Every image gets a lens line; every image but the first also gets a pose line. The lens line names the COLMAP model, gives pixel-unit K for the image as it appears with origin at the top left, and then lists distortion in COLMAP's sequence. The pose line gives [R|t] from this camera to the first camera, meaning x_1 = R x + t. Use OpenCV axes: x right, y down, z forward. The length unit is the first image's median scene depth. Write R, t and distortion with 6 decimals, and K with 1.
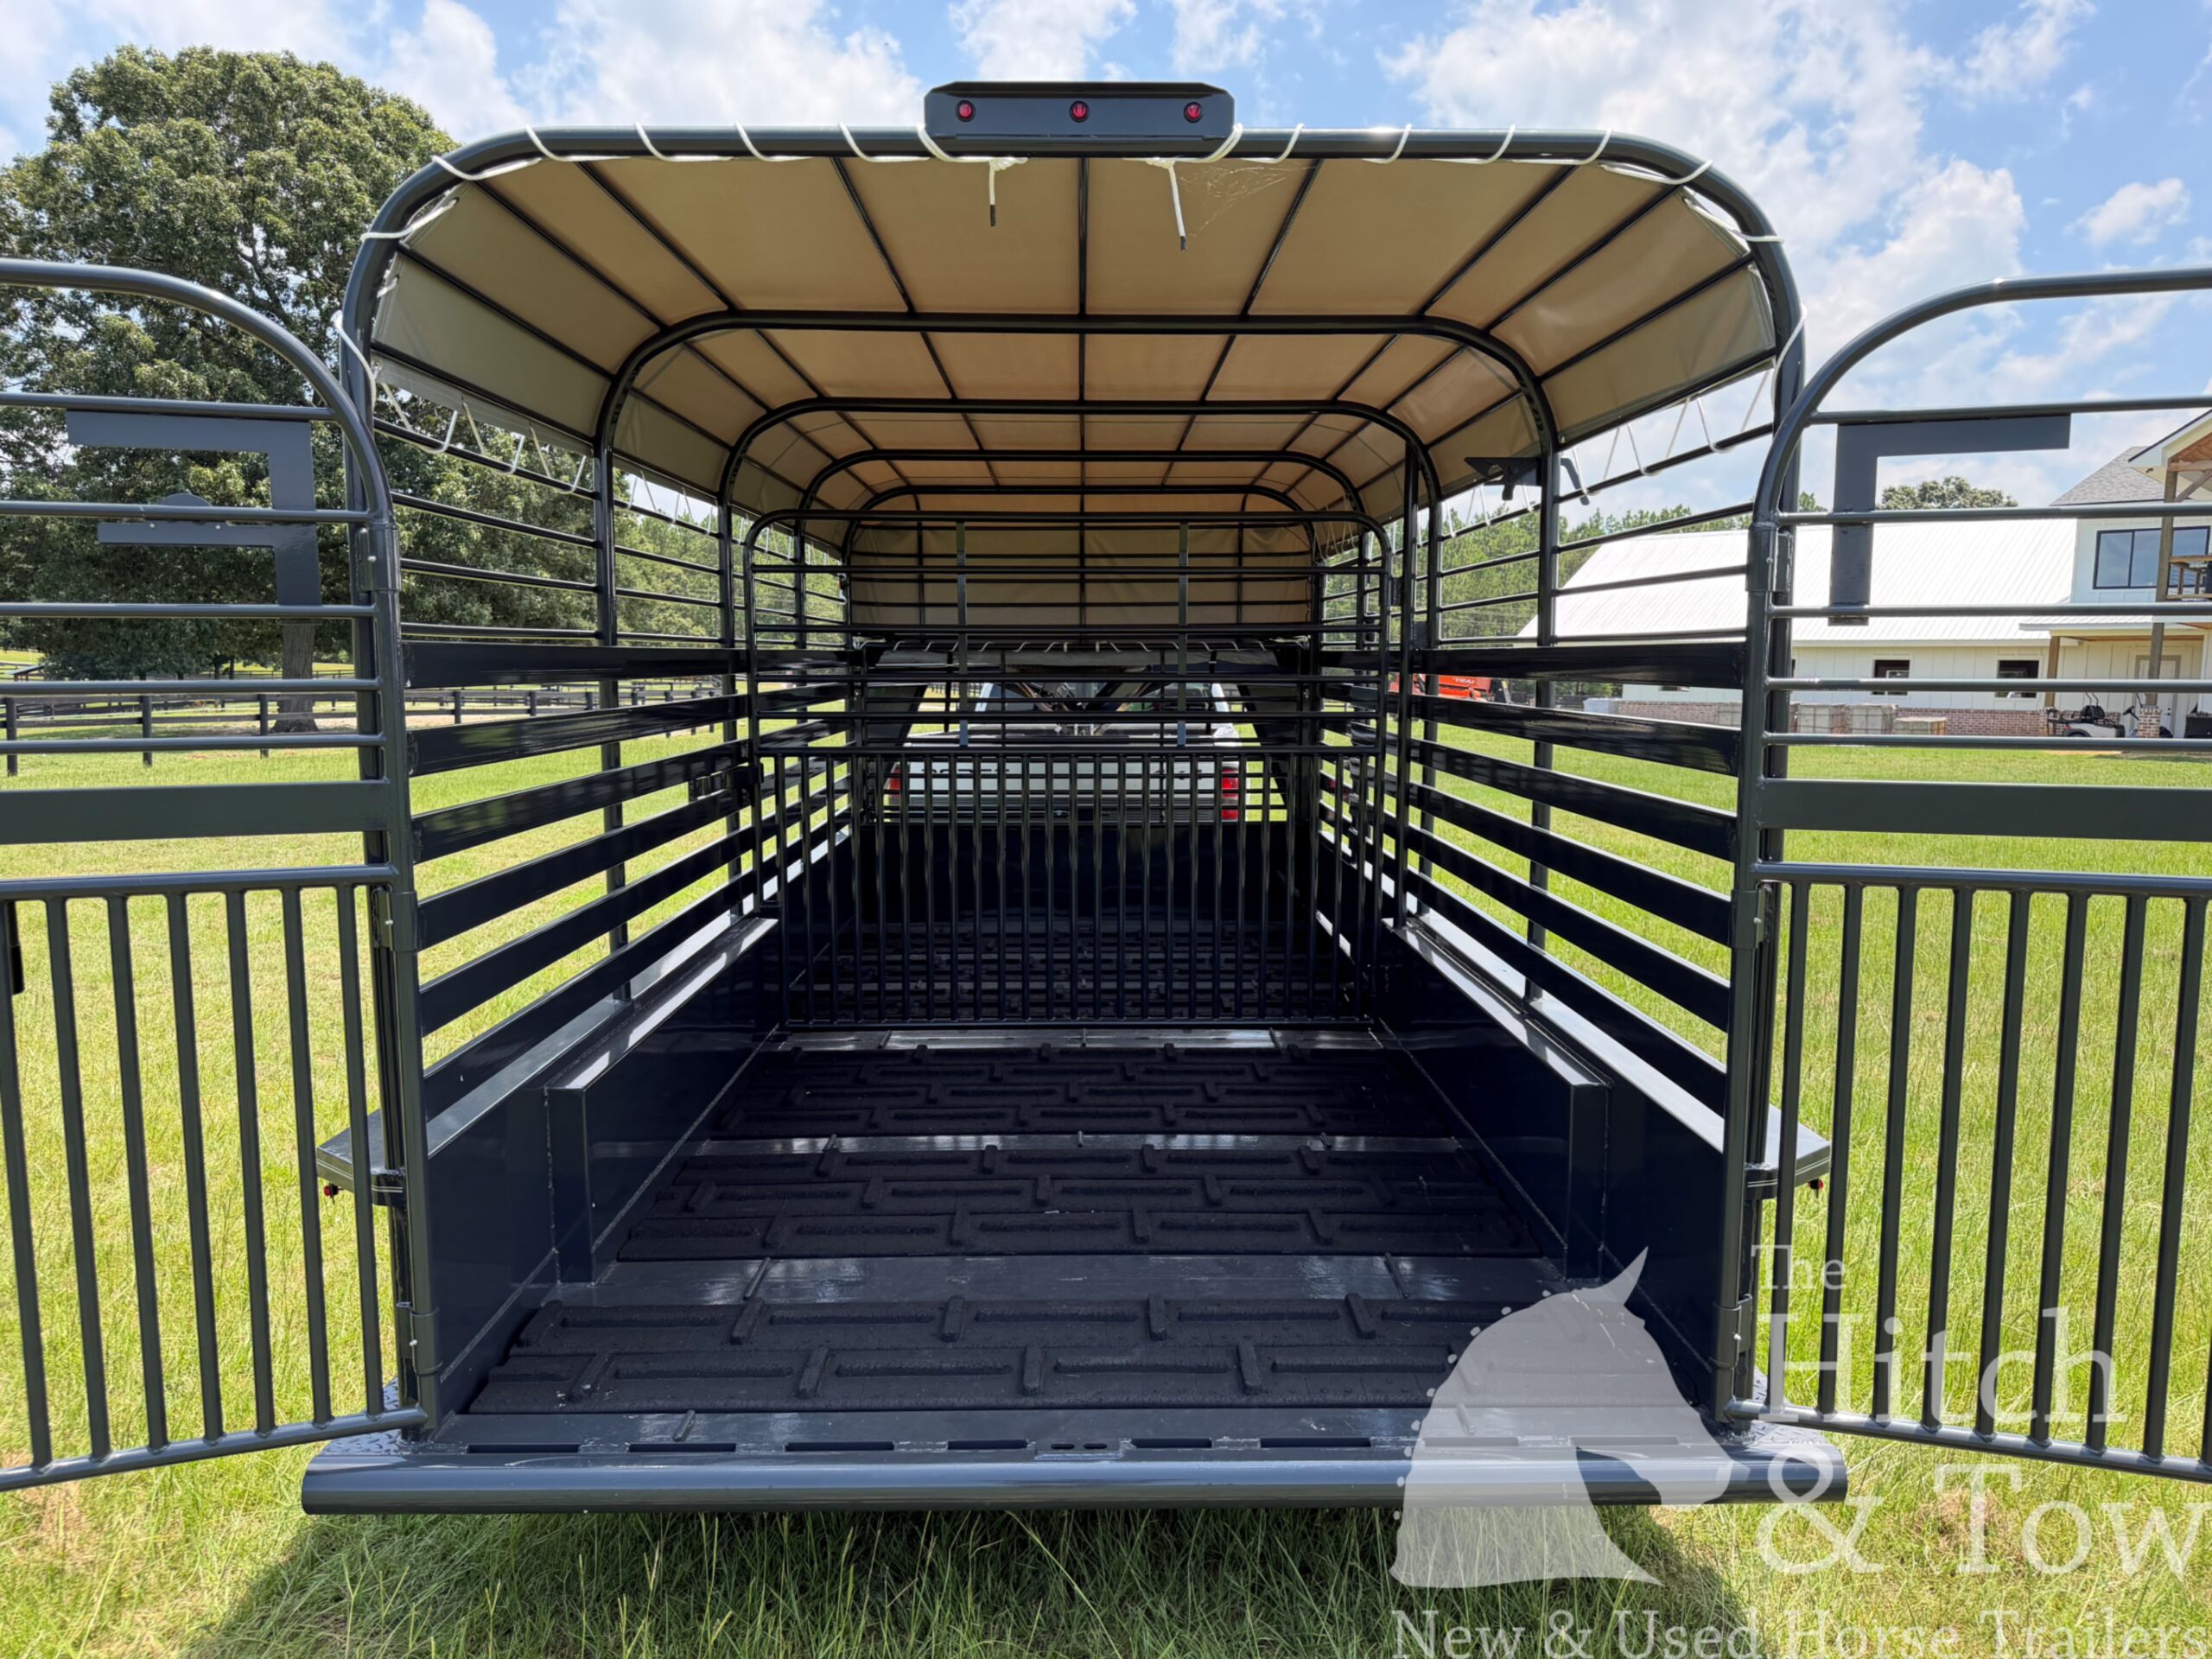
lens RADIAL K [[1561.4, 0, 1099.5], [0, 1561.4, 837.9], [0, 0, 1]] dist [0.033466, -0.023864]
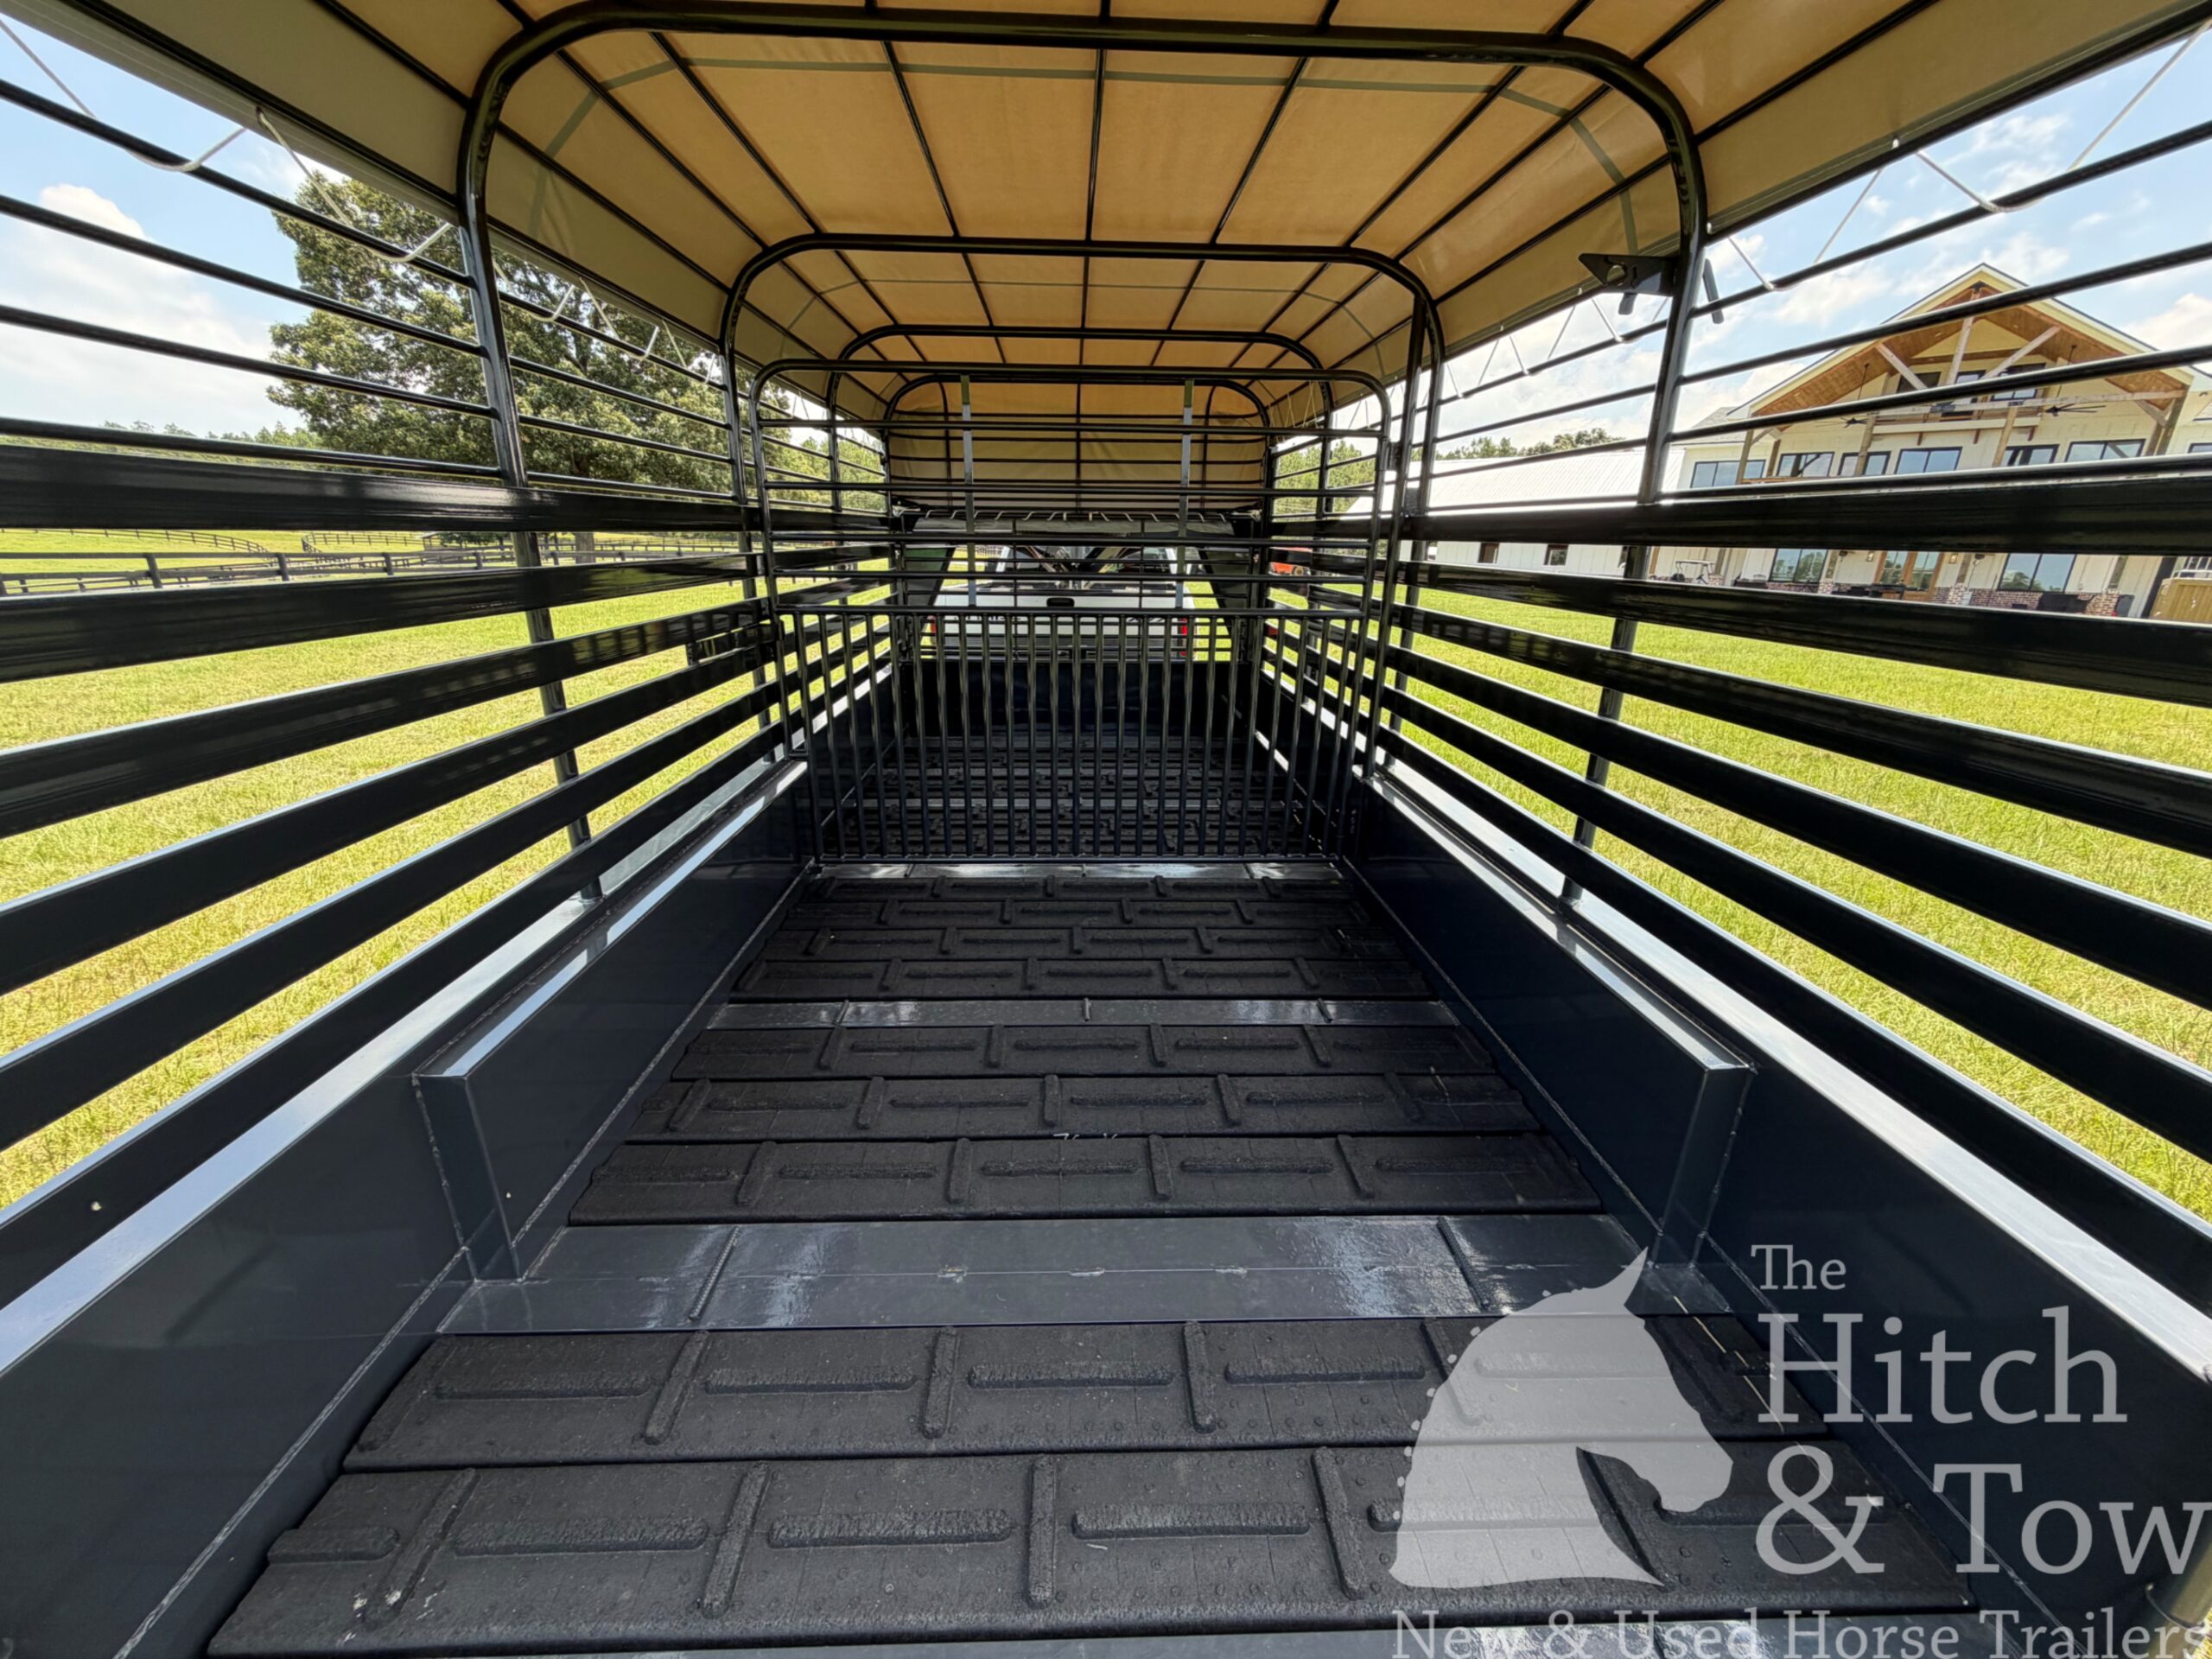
lens RADIAL K [[893.4, 0, 1097.1], [0, 893.4, 832.5], [0, 0, 1]] dist [-0.008234, 0.000921]
pose [[0.999736, 0.005430, 0.022315, -0.018017], [-0.009914, 0.978489, 0.206061, -0.038522], [-0.020716, -0.206228, 0.978285, 0.426359]]
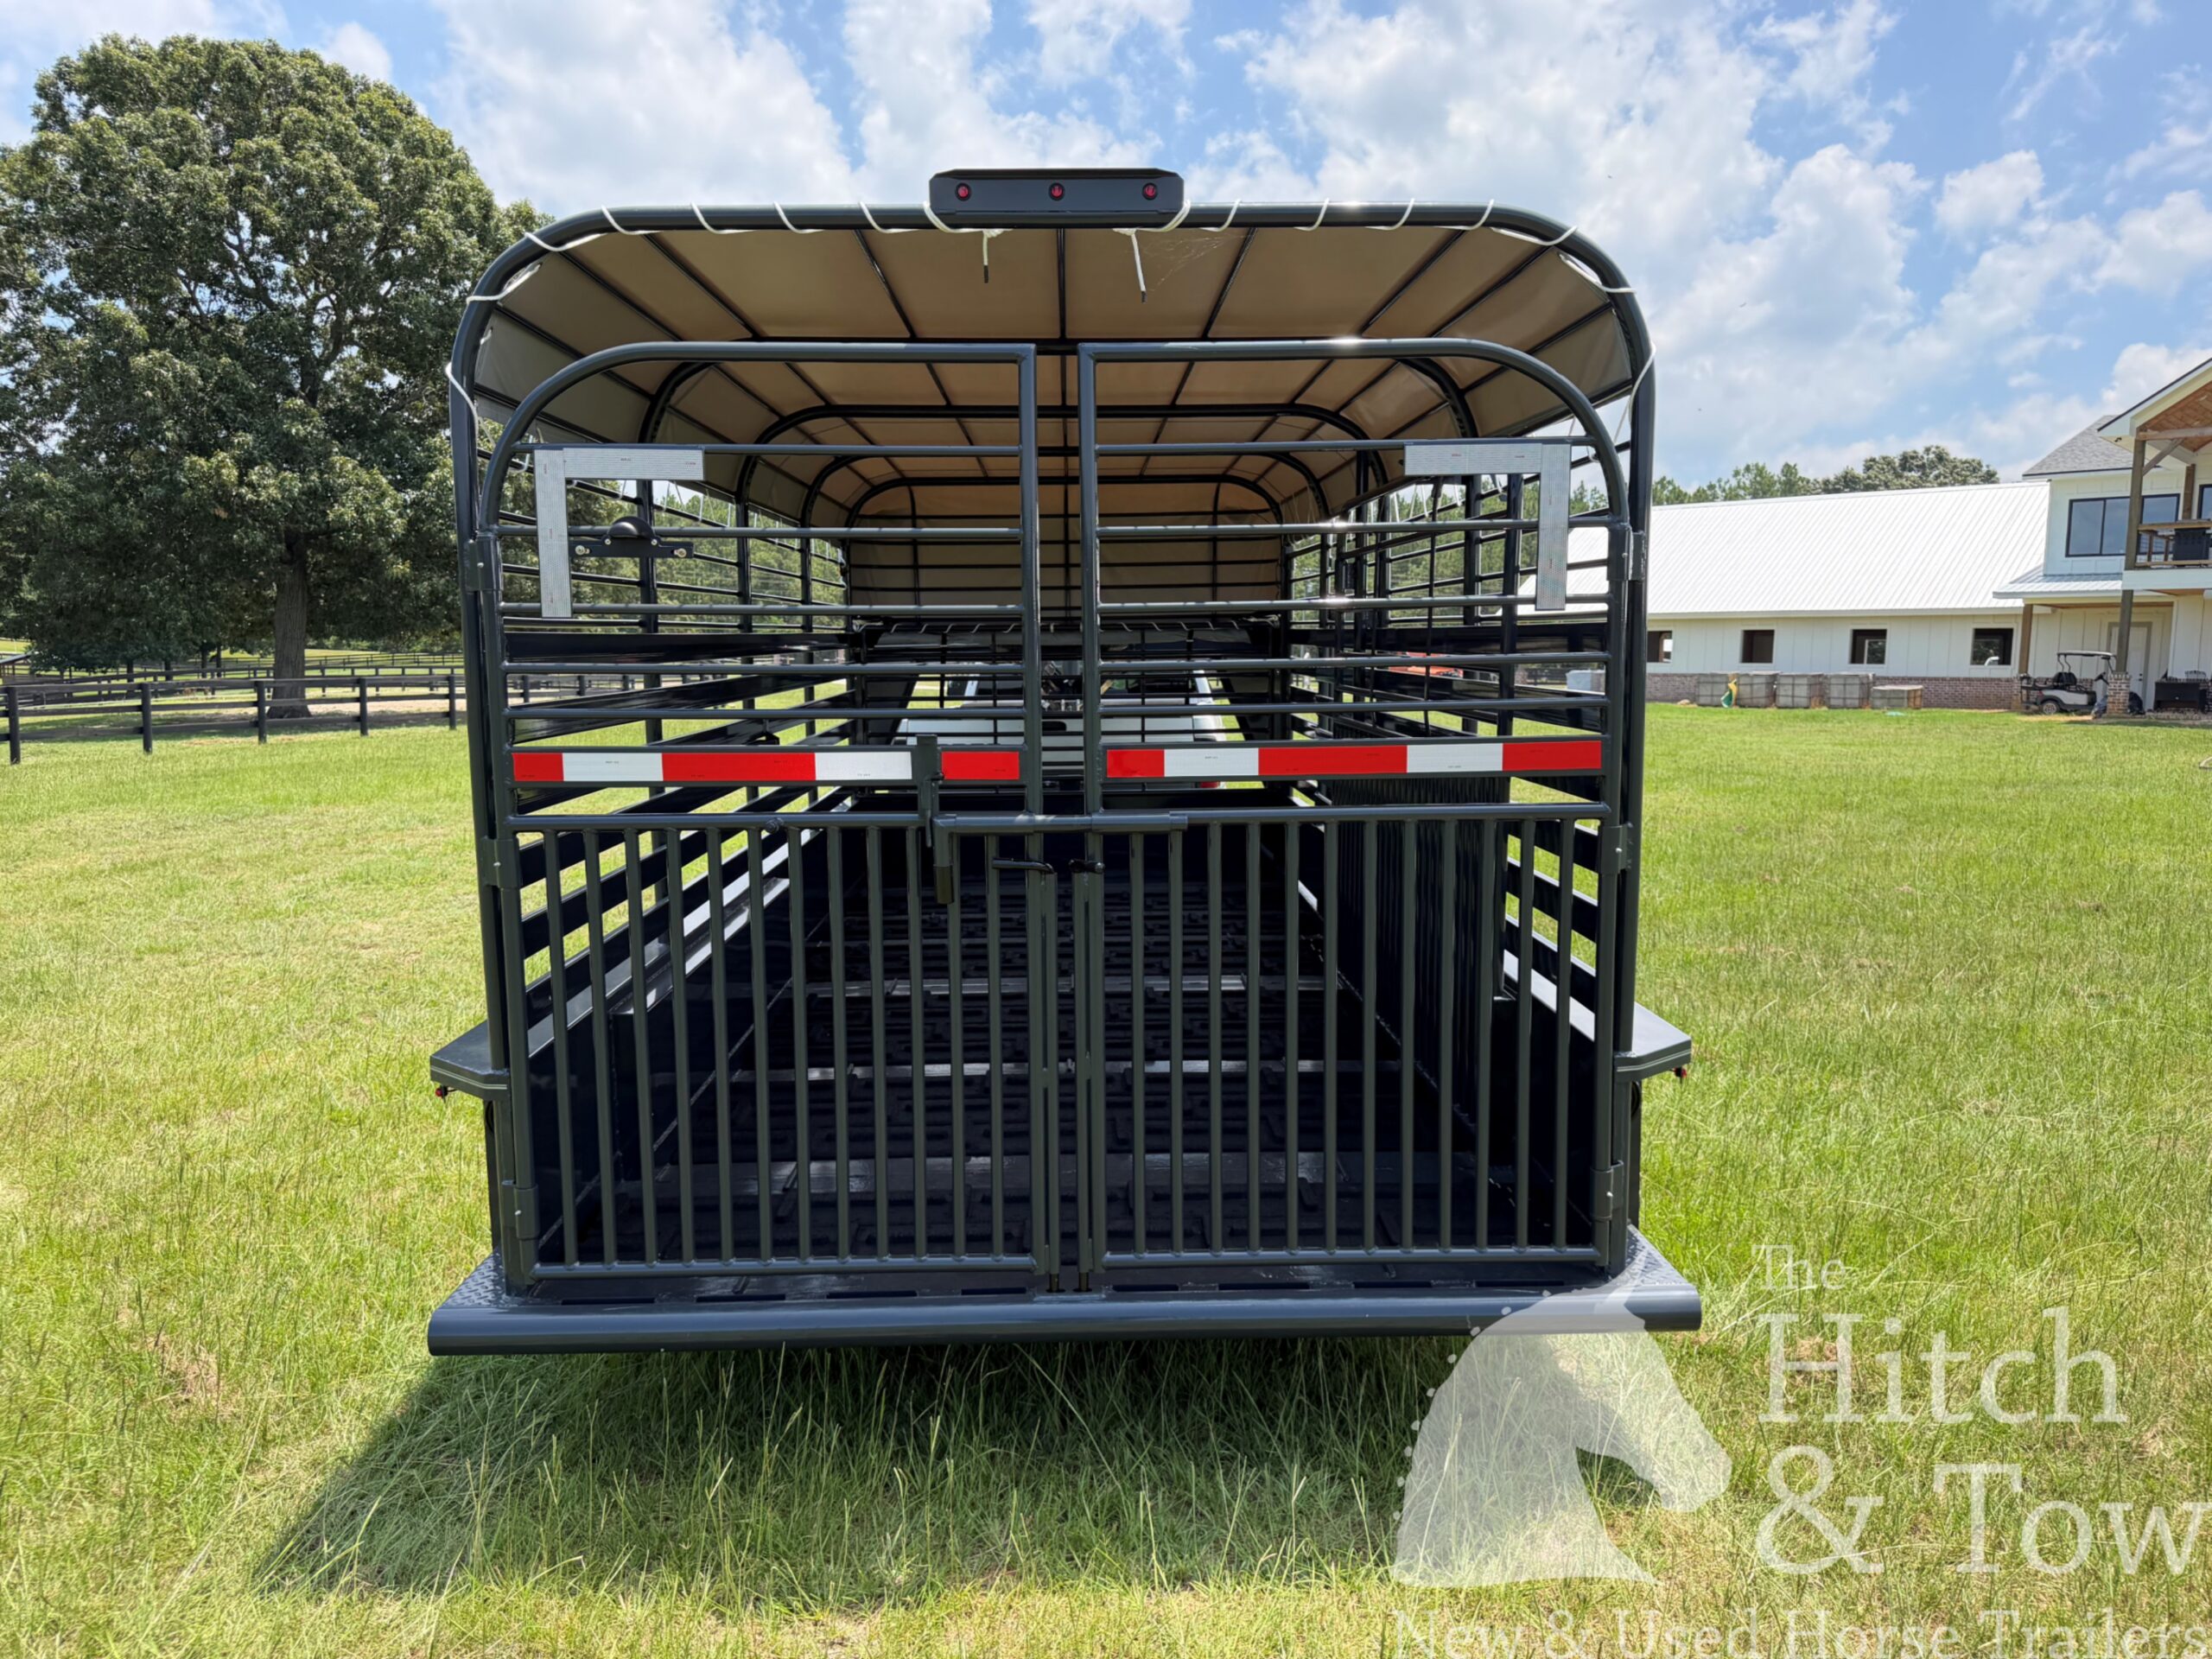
lens RADIAL K [[1561.4, 0, 1096.6], [0, 1561.4, 829.8], [0, 0, 1]] dist [0.033466, -0.023864]
pose [[0.999926, -0.011267, 0.004588, 0.003796], [0.011225, 0.999896, 0.009098, 0.011929], [-0.004690, -0.009046, 0.999948, -0.121666]]
